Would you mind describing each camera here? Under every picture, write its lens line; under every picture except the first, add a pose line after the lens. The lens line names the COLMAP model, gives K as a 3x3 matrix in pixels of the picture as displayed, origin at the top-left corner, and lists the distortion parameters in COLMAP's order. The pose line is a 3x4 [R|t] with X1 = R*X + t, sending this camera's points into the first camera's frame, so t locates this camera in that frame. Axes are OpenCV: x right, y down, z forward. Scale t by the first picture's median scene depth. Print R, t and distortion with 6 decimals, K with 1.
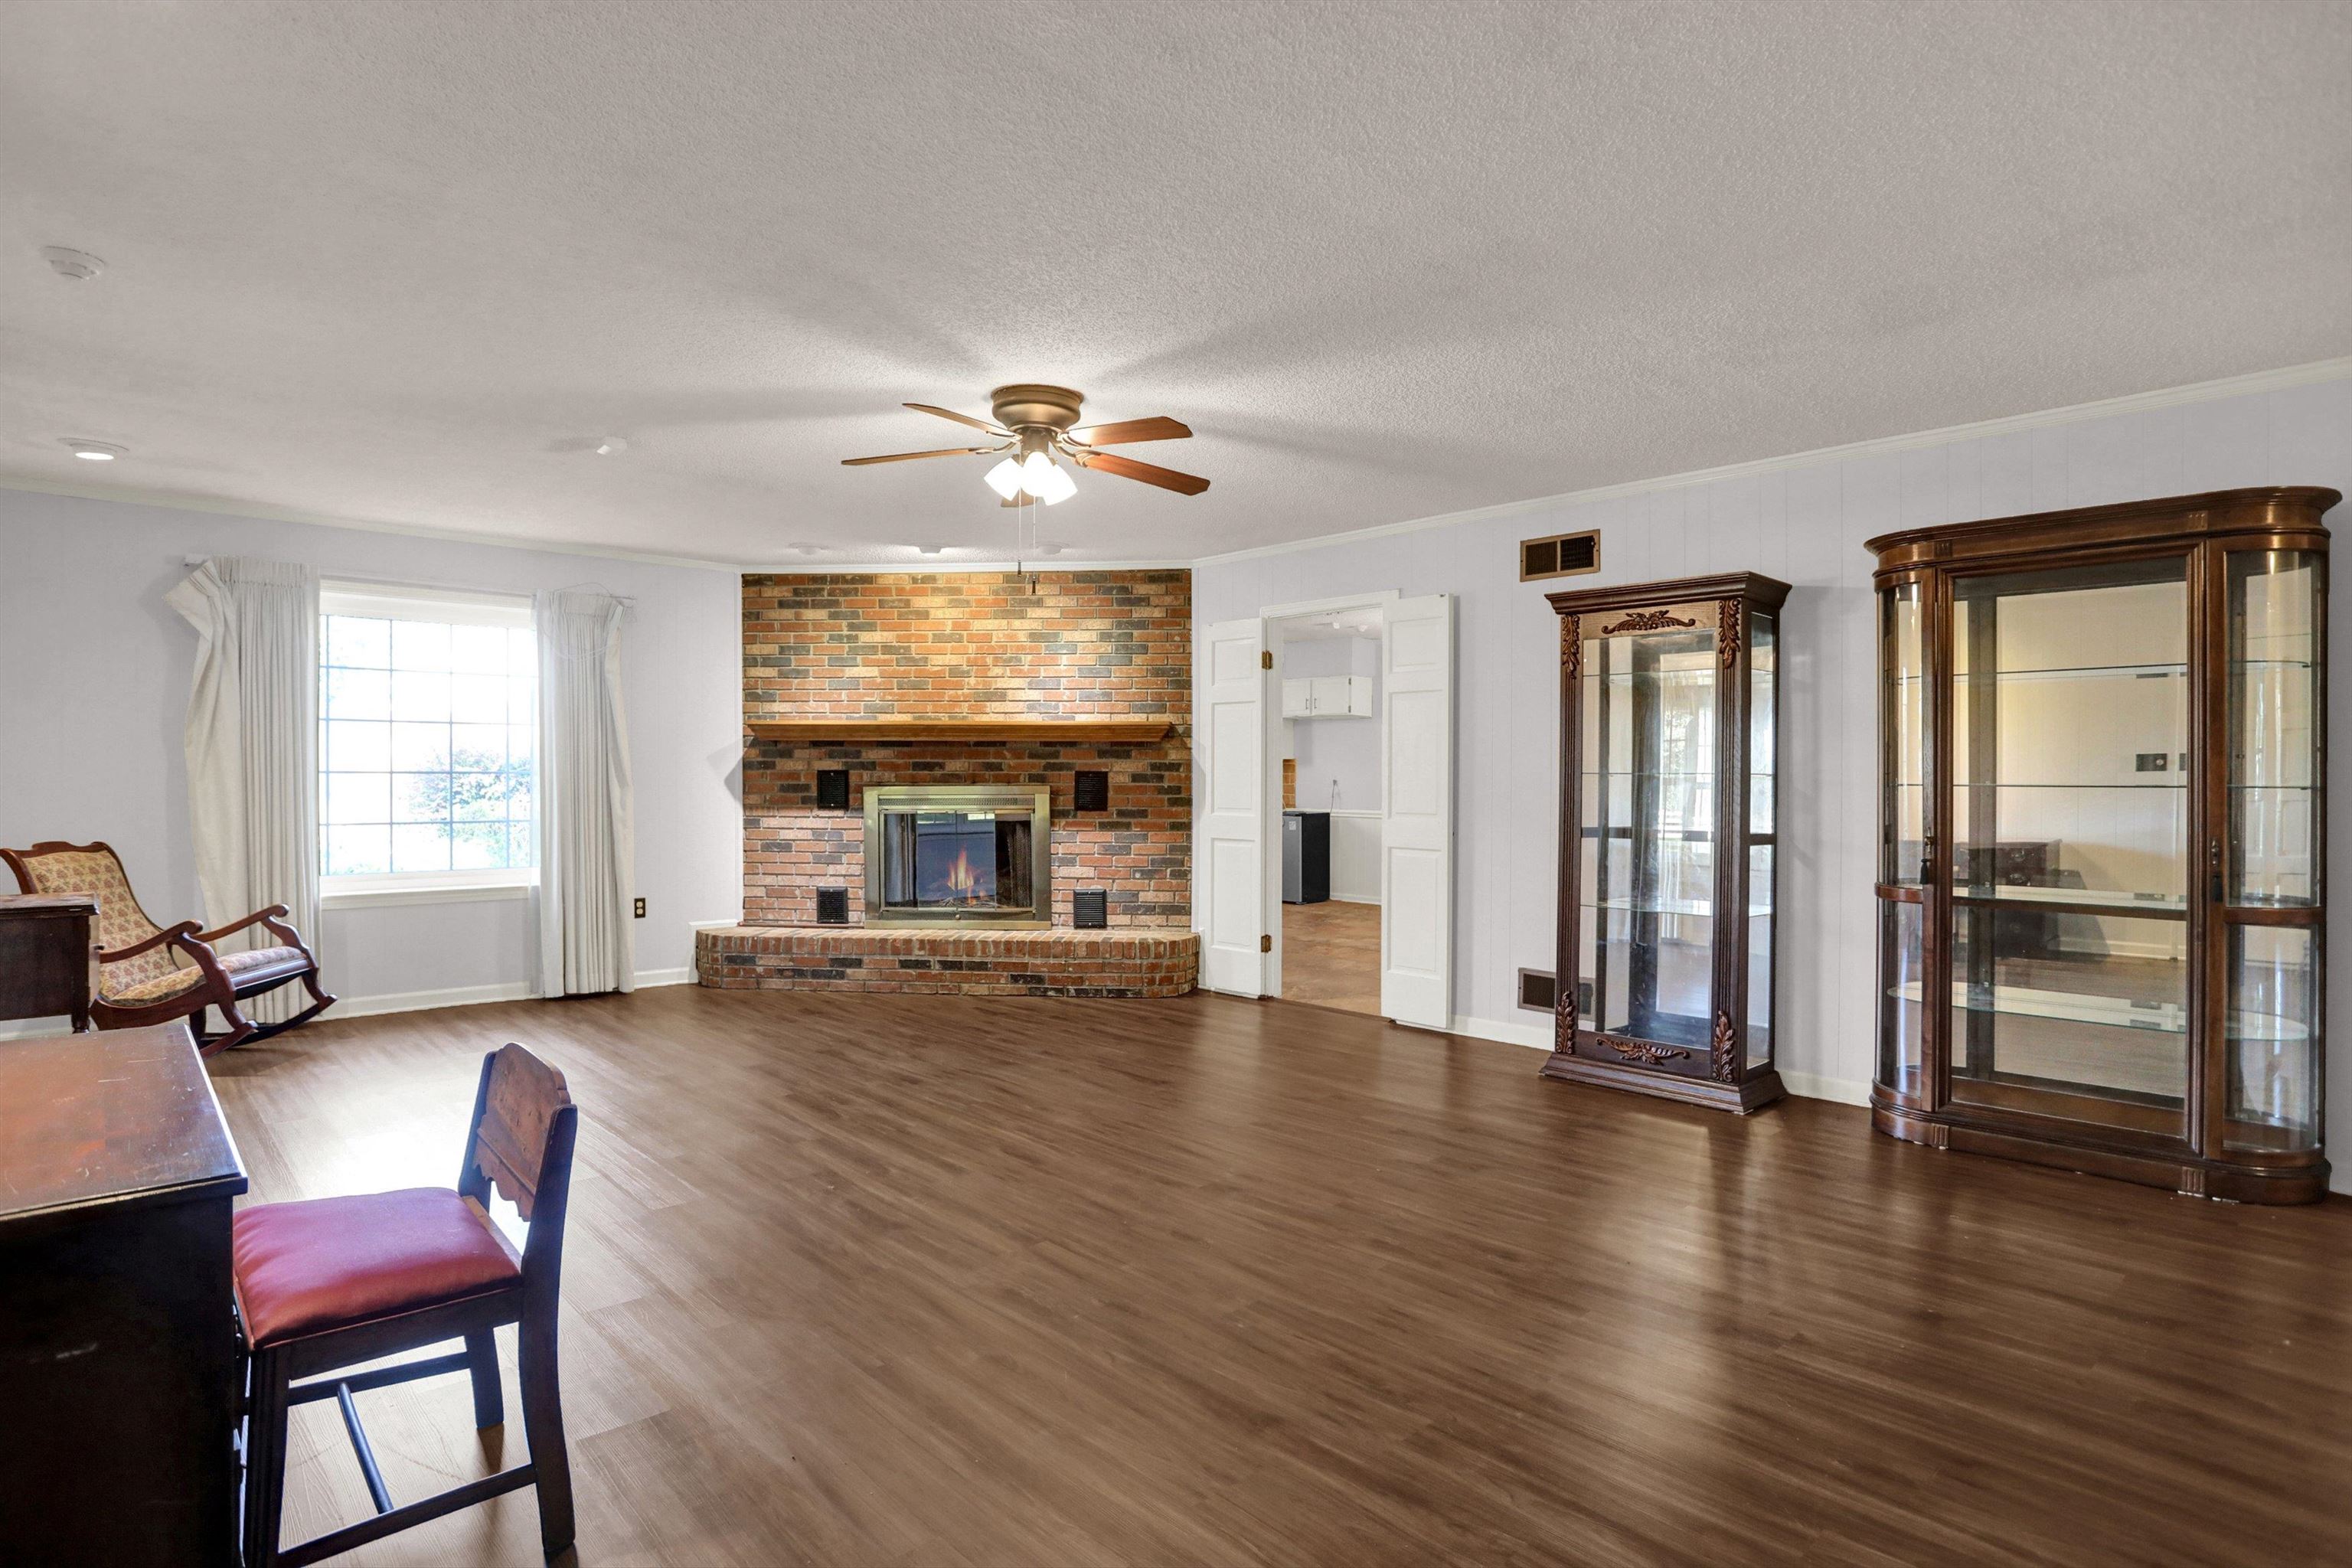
lens RADIAL K [[1217.1, 0, 1196.4], [0, 1217.1, 794.2], [0, 0, 1]] dist [-0.047021, 0.015890]
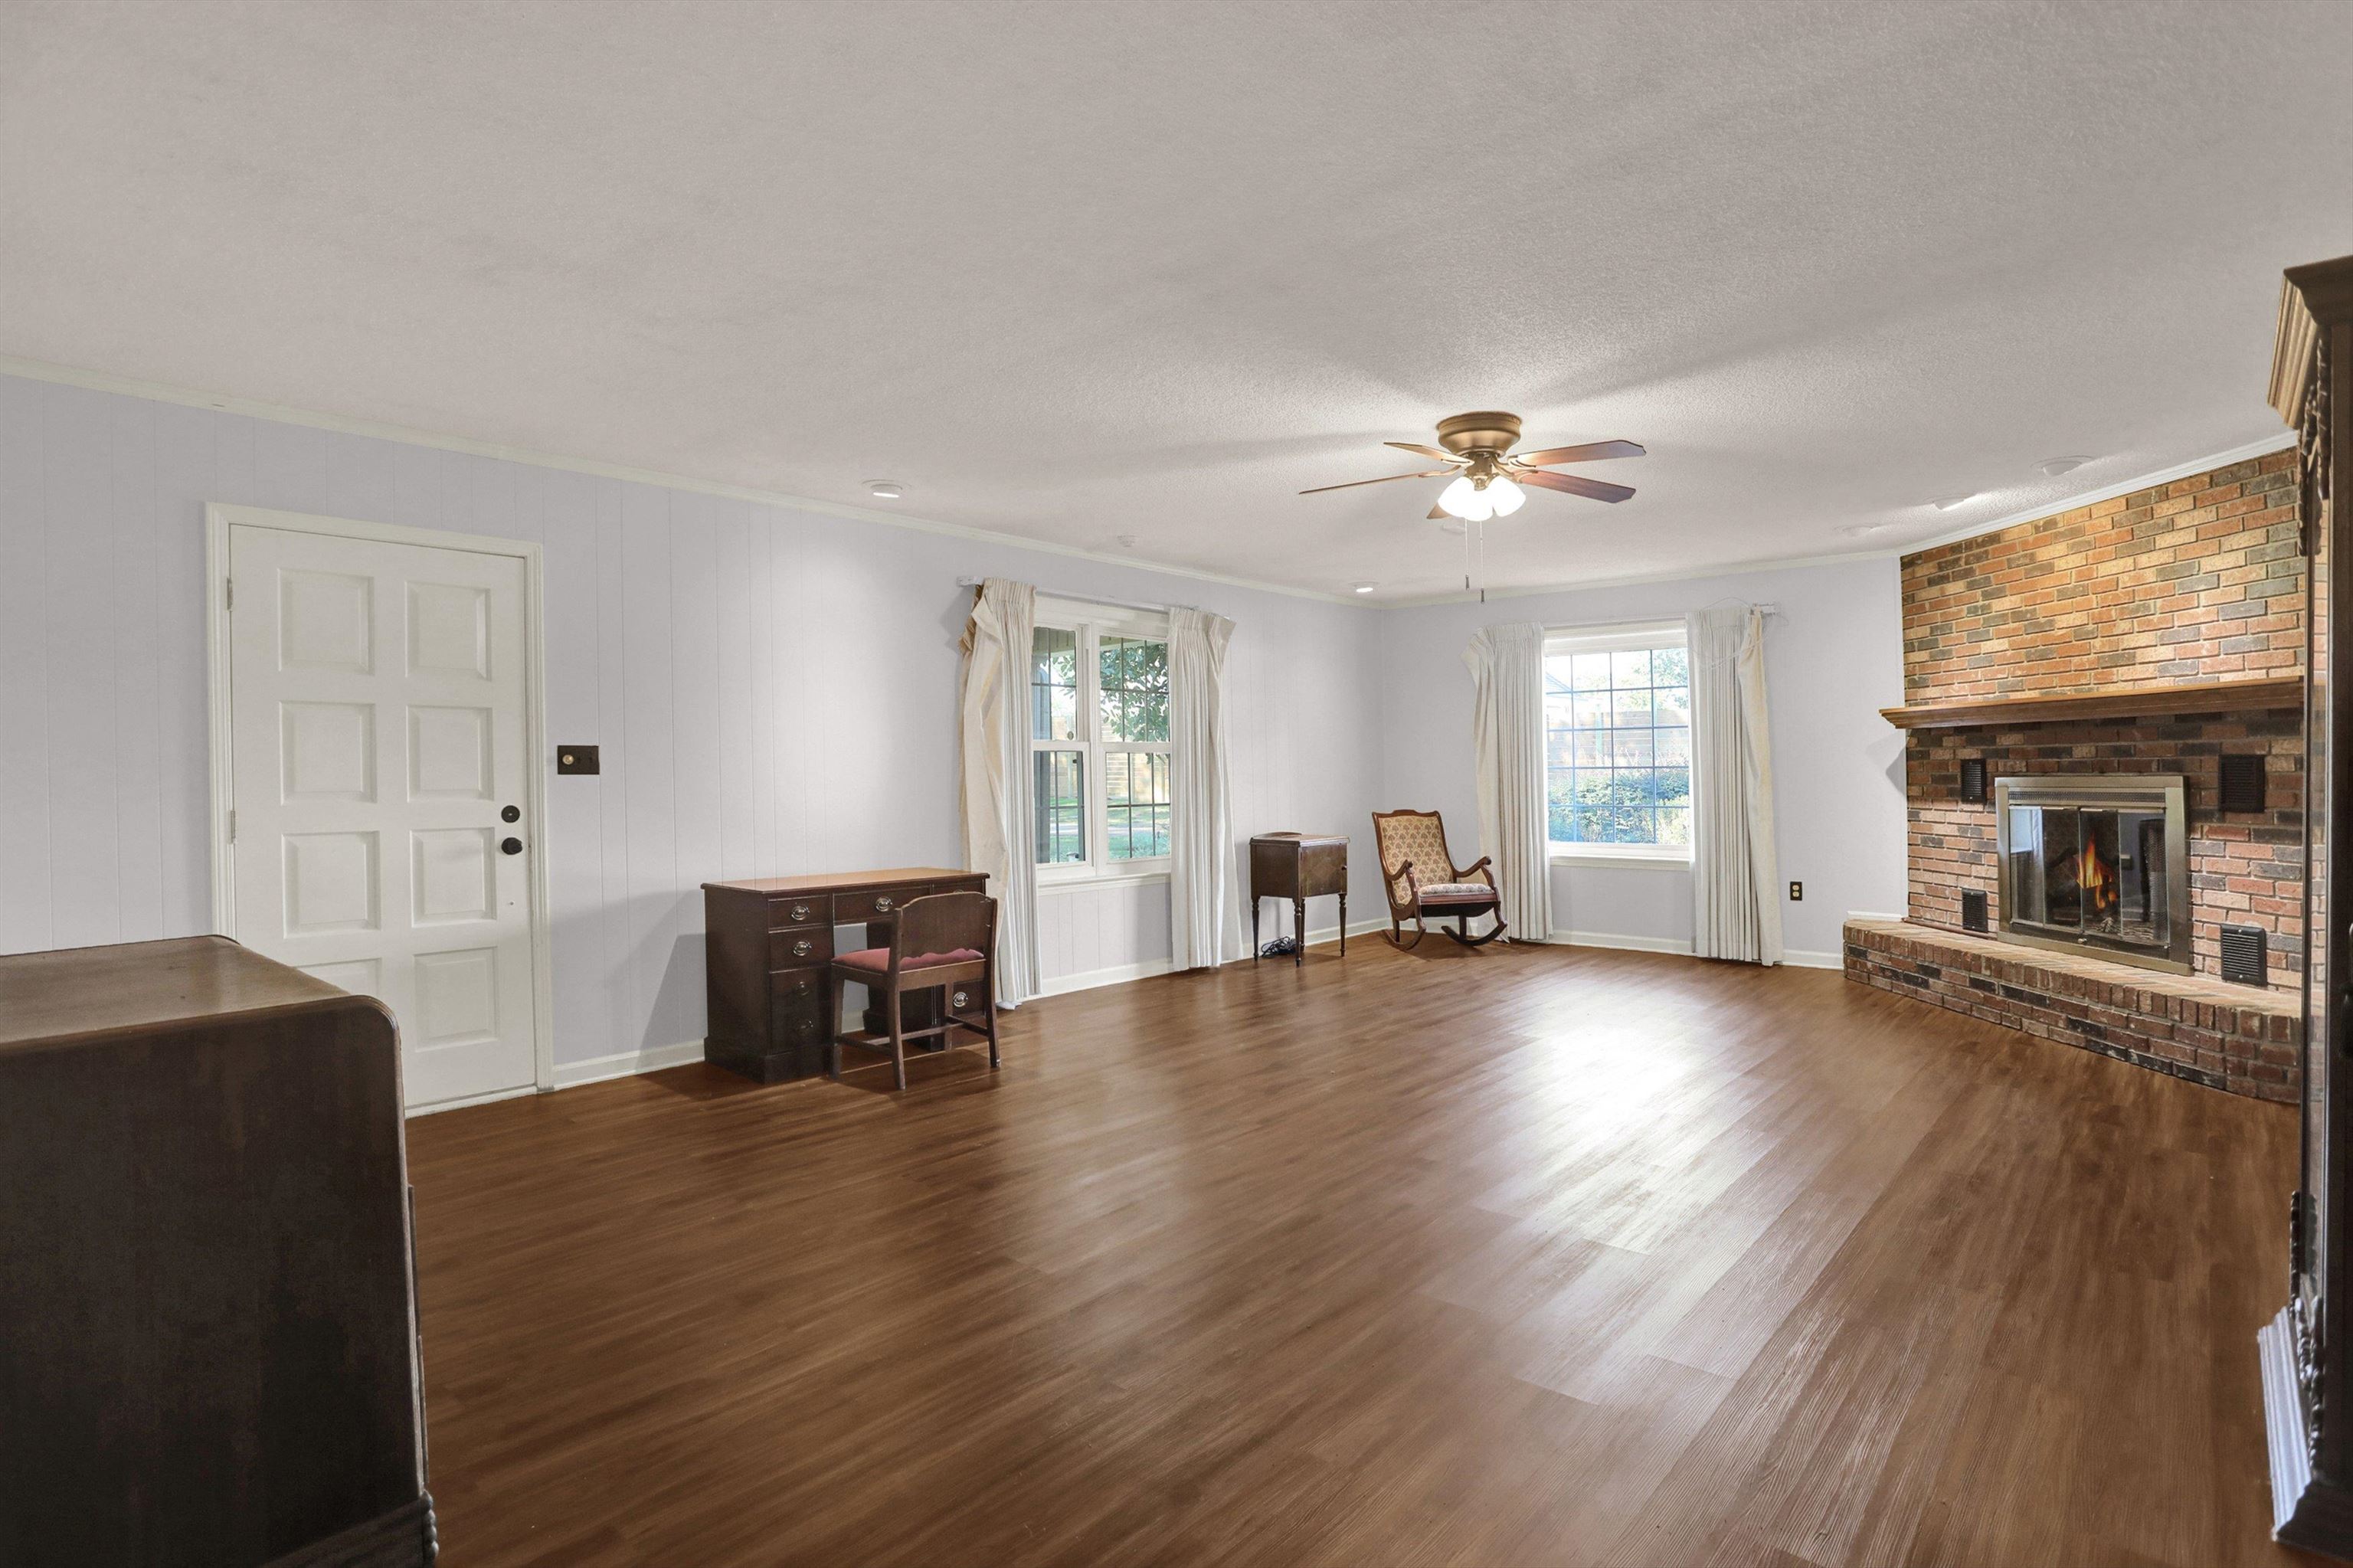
lens RADIAL K [[1217.6, 0, 1184.2], [0, 1217.6, 766.5], [0, 0, 1]] dist [-0.047021, 0.015890]
pose [[0.108313, -0.009507, -0.994071, 0.516302], [-0.001945, 0.999950, -0.009775, -0.004516], [0.994115, 0.002992, 0.108289, 0.331835]]
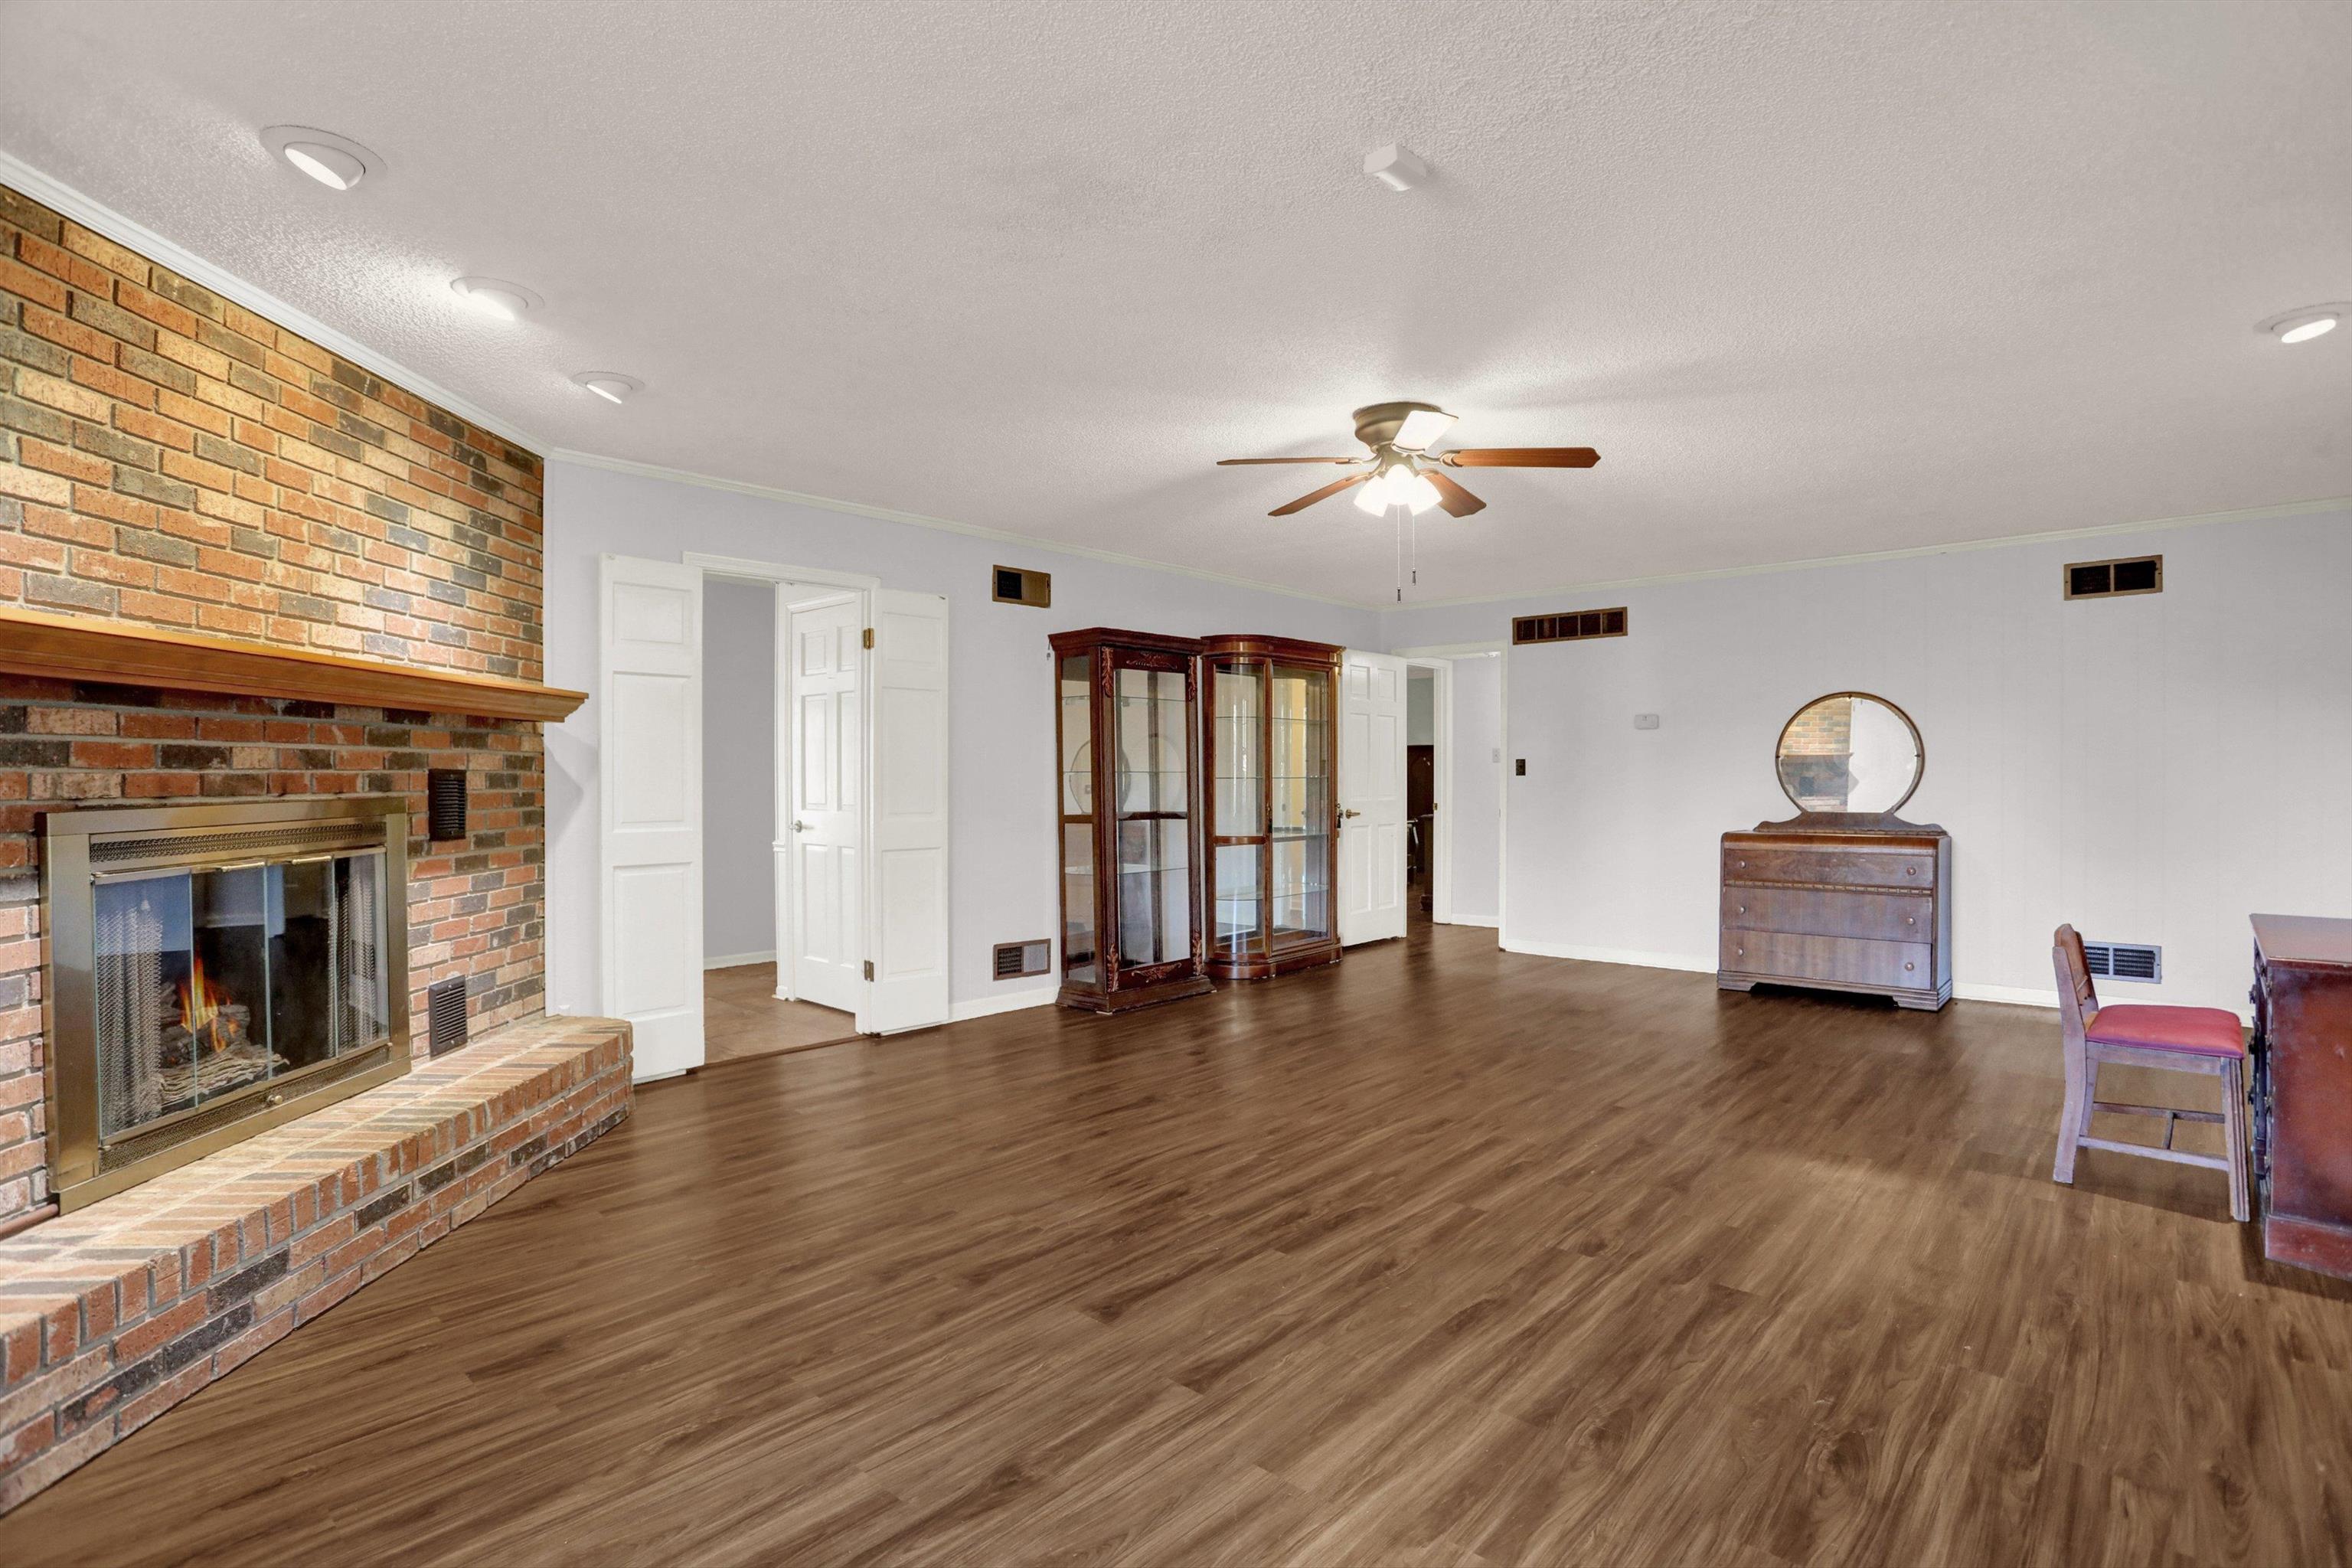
lens RADIAL K [[1140.2, 0, 1160.1], [0, 1140.2, 783.6], [0, 0, 1]] dist [-0.060726, 0.024786]
pose [[-0.068068, -0.013189, 0.997594, -0.618987], [0.006385, 0.999886, 0.013655, -0.017302], [-0.997660, 0.007299, -0.067976, 0.705516]]
